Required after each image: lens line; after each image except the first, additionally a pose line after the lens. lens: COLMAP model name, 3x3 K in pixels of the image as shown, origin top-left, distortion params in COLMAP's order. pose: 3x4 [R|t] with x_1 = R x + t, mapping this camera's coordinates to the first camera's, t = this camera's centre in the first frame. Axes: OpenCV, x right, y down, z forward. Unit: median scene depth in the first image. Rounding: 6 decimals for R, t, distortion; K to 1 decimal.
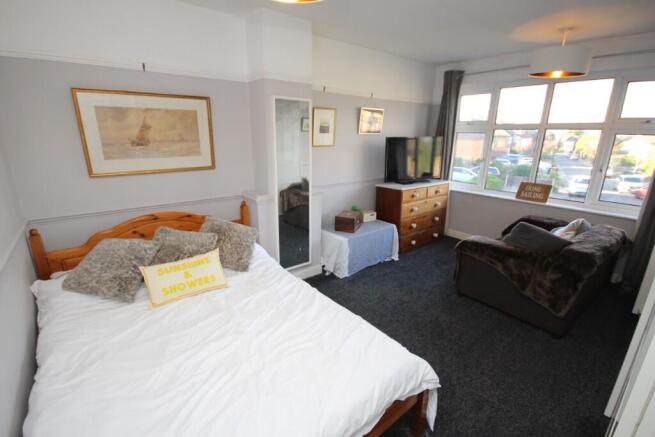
lens RADIAL K [[301.4, 0, 326.9], [0, 301.4, 221.3], [0, 0, 1]] dist [-0.008792, -0.000309]
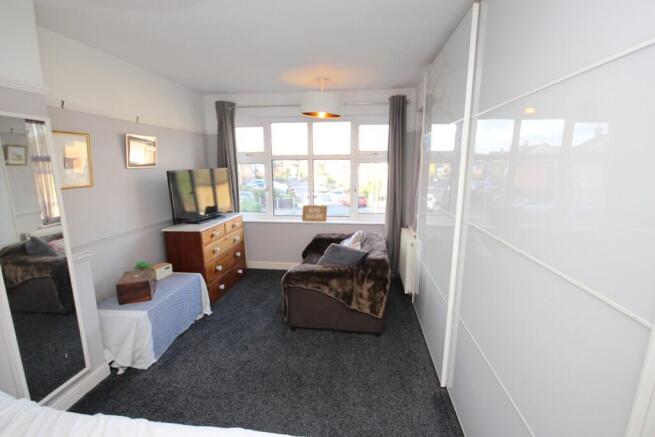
lens RADIAL K [[301.4, 0, 326.9], [0, 301.4, 221.3], [0, 0, 1]] dist [-0.008792, -0.000309]
pose [[0.714763, -0.145728, 0.684016, -0.071938], [0.207147, 0.978277, -0.008038, -0.049774], [-0.667985, 0.147437, 0.729423, 0.136428]]
